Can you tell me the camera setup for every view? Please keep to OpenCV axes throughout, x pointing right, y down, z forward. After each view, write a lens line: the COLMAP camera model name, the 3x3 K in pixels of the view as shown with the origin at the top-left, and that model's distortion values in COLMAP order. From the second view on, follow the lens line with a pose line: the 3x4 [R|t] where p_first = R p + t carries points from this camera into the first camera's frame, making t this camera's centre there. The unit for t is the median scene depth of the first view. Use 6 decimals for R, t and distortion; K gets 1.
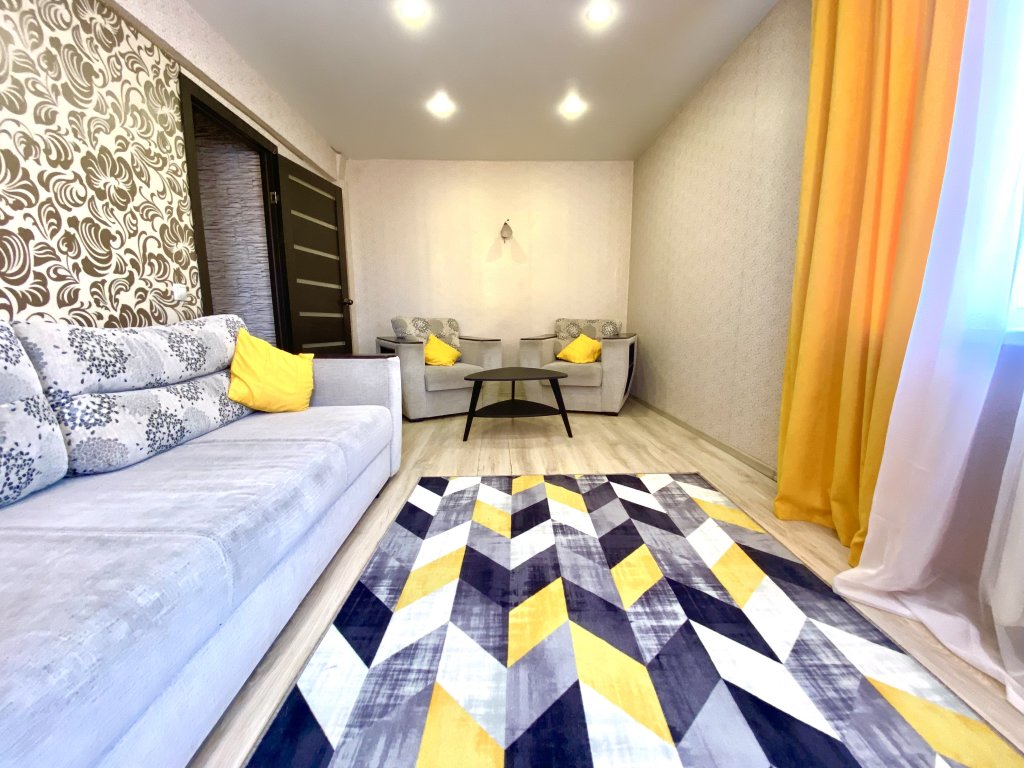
lens RADIAL K [[413.6, 0, 509.8], [0, 413.6, 389.0], [0, 0, 1]] dist [0.008720, -0.016423]
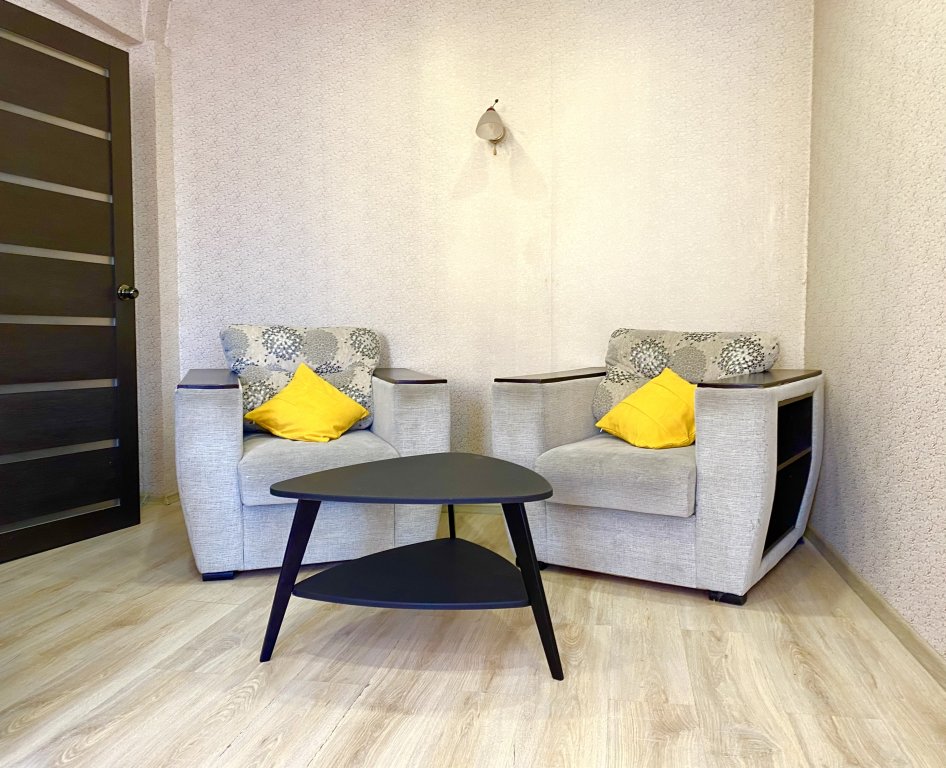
lens RADIAL K [[778.2, 0, 473.0], [0, 778.2, 384.0], [0, 0, 1]] dist [-0.013548, -0.009622]
pose [[0.973494, 0.020207, -0.227819, 0.385419], [-0.040716, 0.995490, -0.085686, -0.116429], [0.225060, 0.092690, 0.969926, 0.599892]]
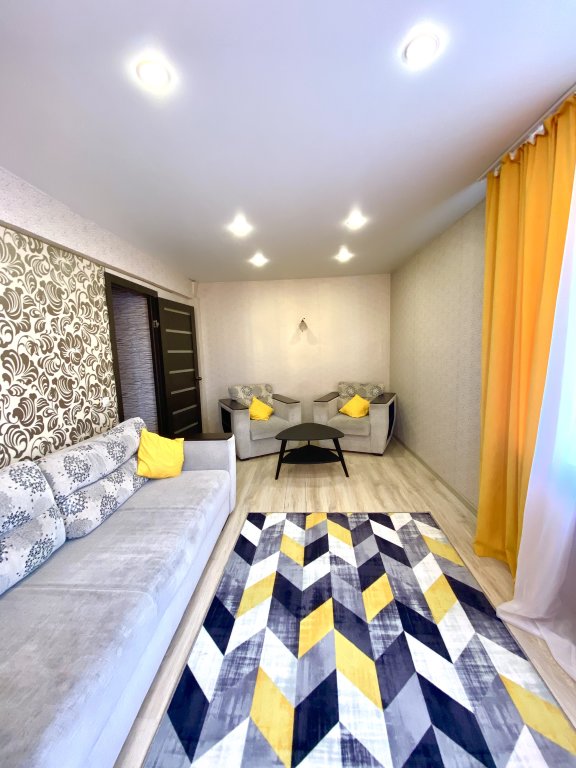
lens RADIAL K [[313.3, 0, 288.0], [0, 313.3, 384.0], [0, 0, 1]] dist [0.000150, -0.013341]
pose [[0.996793, -0.017671, -0.078051, 0.049817], [0.014629, 0.999117, -0.039380, -0.307615], [0.078678, 0.038112, 0.996171, -0.264507]]
